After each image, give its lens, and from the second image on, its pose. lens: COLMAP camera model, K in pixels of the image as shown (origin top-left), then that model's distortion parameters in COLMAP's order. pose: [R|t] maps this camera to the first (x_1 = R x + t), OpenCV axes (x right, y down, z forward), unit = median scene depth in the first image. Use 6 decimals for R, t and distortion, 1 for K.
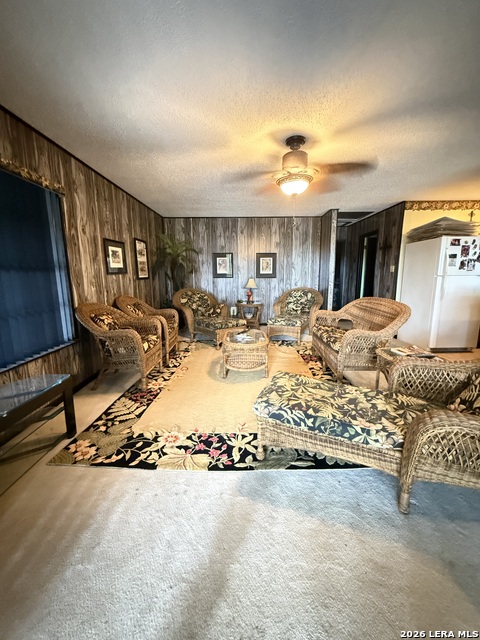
lens RADIAL K [[257.2, 0, 239.4], [0, 257.2, 319.7], [0, 0, 1]] dist [0.000325, -0.000904]
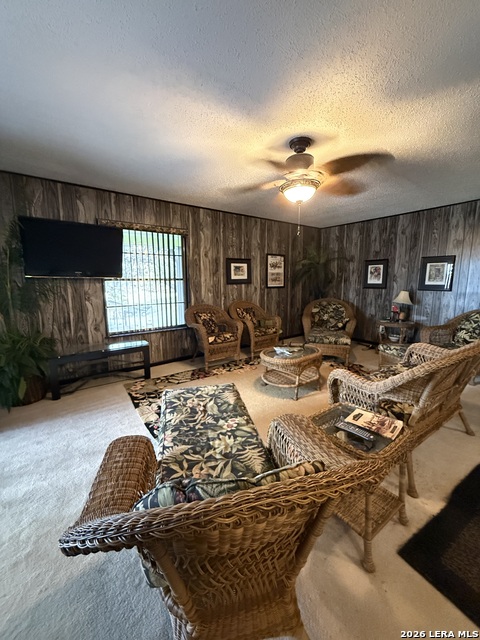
lens RADIAL K [[257.2, 0, 238.7], [0, 257.2, 320.0], [0, 0, 1]] dist [0.000325, -0.000904]
pose [[0.598785, 0.129652, -0.790346, 0.661118], [-0.143698, 0.988189, 0.053238, -0.076086], [0.787913, 0.081693, 0.610344, 0.252591]]
